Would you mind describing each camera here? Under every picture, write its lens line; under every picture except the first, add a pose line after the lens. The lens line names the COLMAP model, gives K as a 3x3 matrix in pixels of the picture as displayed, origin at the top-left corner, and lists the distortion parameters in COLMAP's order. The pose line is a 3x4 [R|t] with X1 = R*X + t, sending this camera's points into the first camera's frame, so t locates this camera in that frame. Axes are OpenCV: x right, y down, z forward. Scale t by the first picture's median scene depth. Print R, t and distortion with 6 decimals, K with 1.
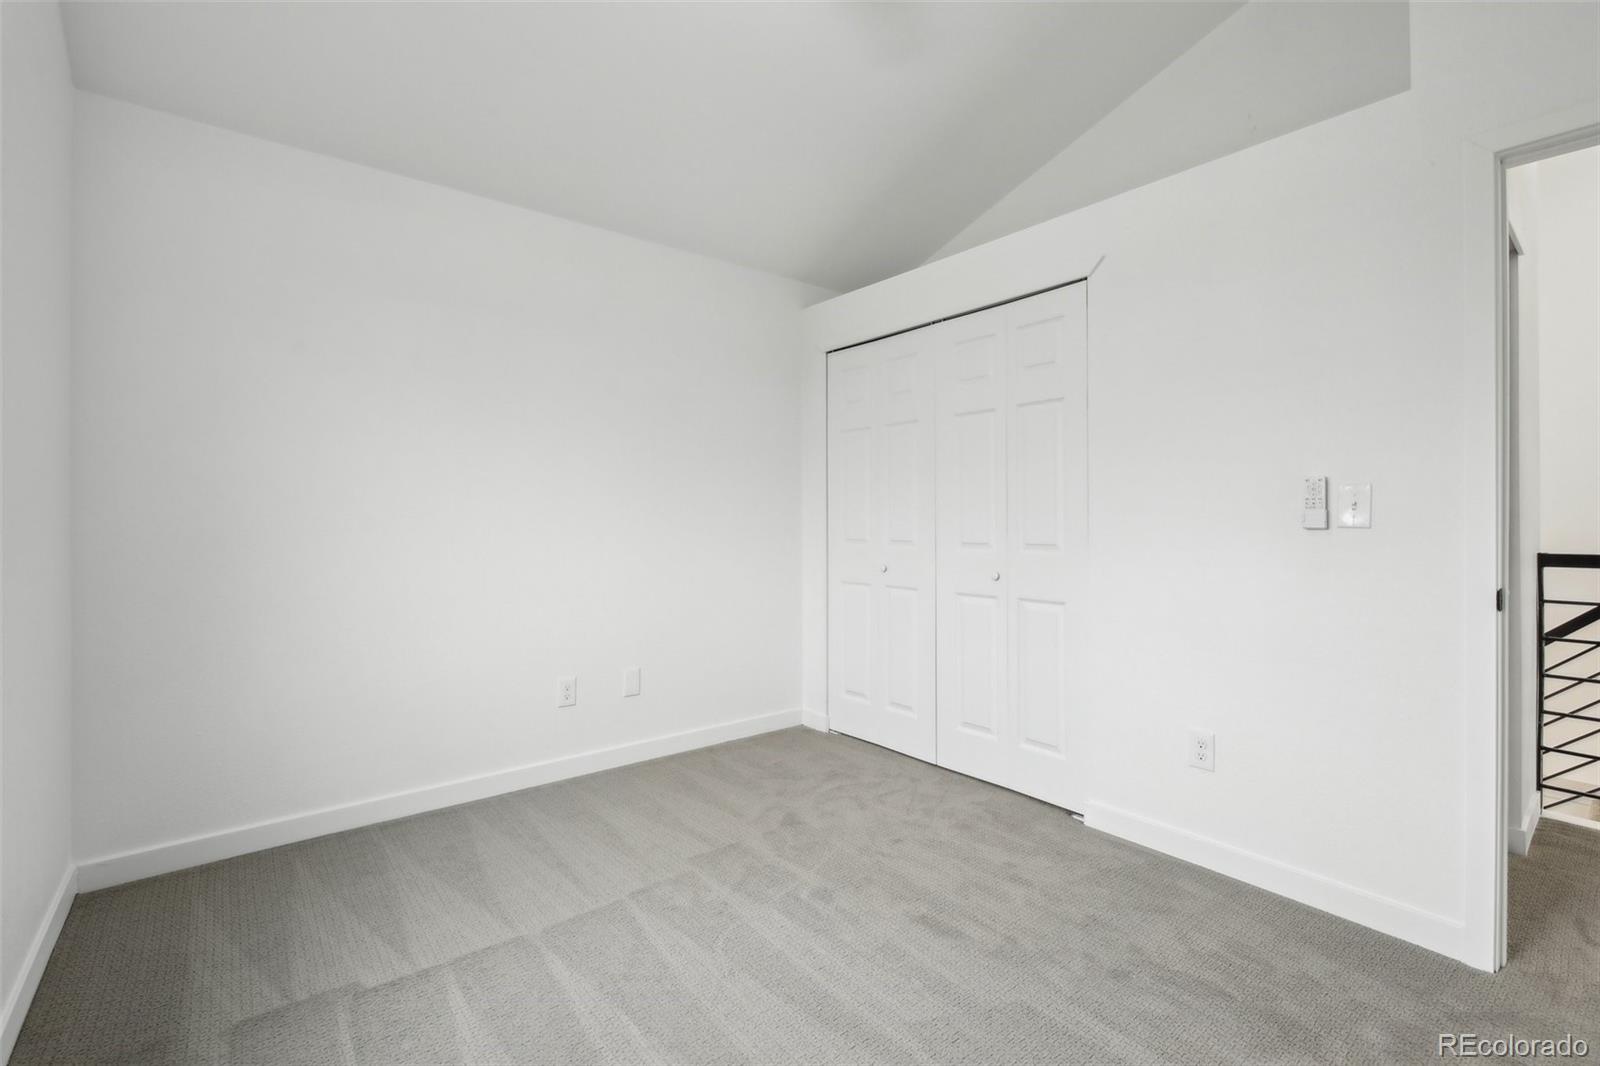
lens RADIAL K [[711.0, 0, 793.5], [0, 711.0, 522.6], [0, 0, 1]] dist [-0.002909, -0.000111]
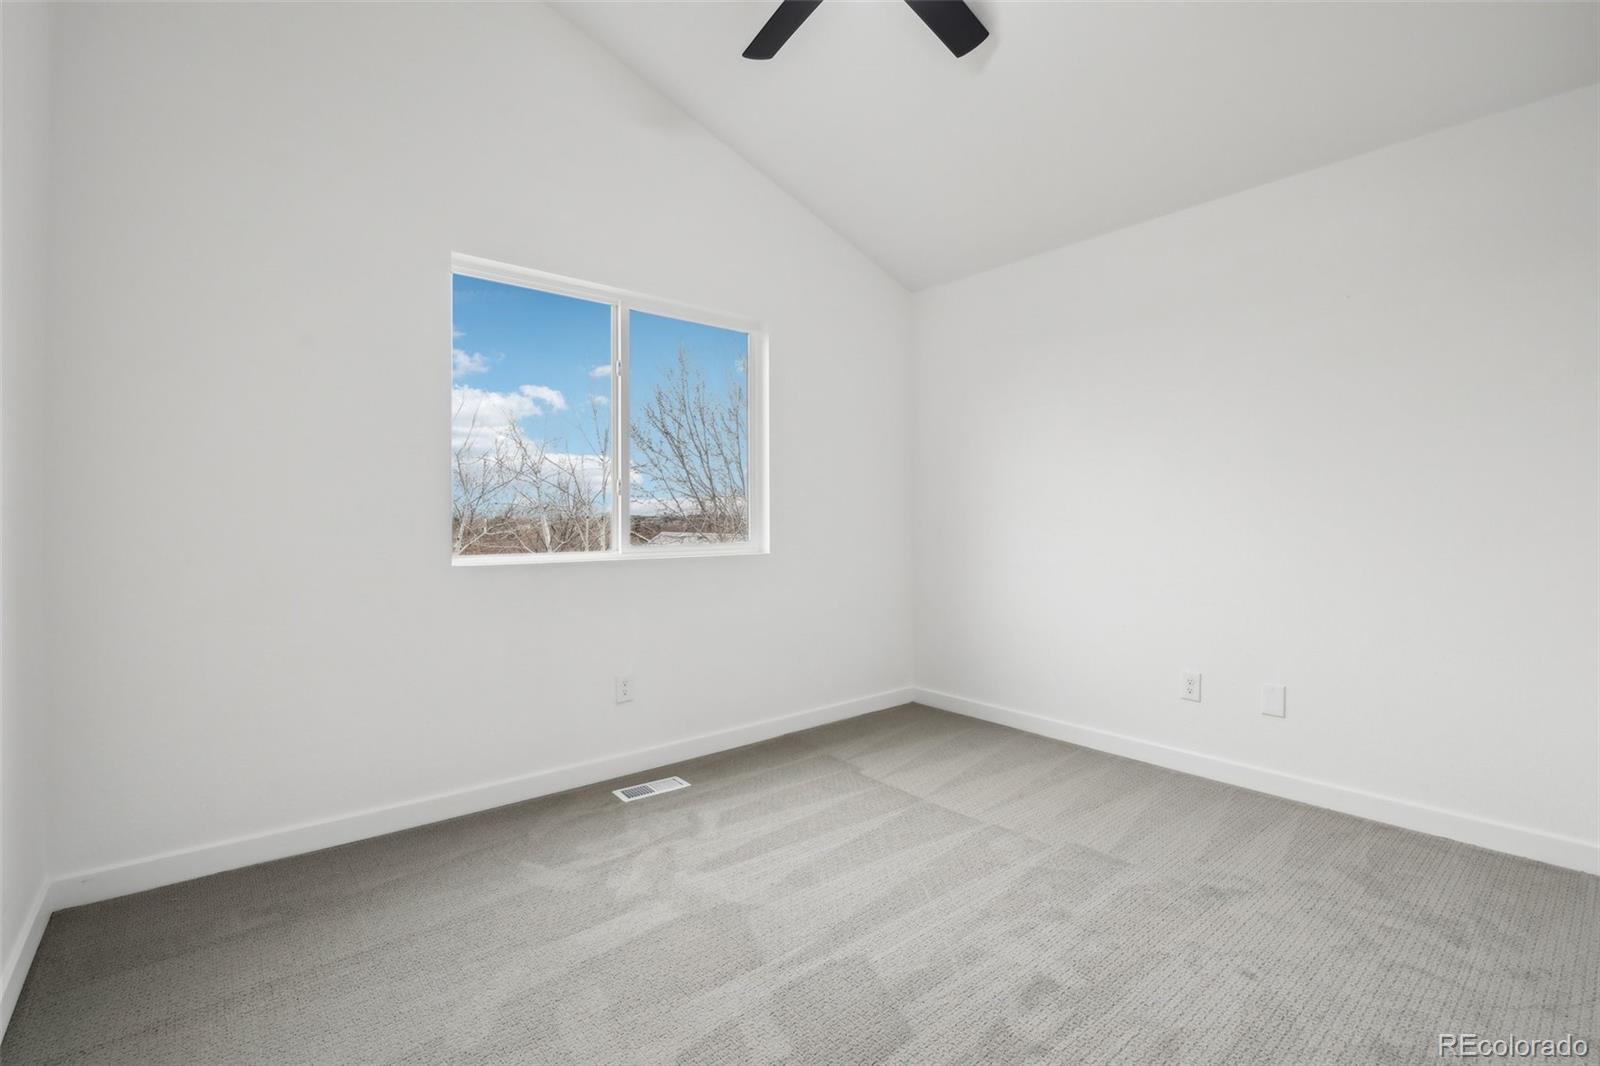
lens RADIAL K [[716.6, 0, 800.0], [0, 716.6, 533.0], [0, 0, 1]] dist [-0.044617, -0.000228]
pose [[0.020567, 0.030066, -0.999336, 0.814509], [-0.003874, 0.999543, 0.029992, 0.001394], [0.999781, 0.003255, 0.020674, 0.567173]]
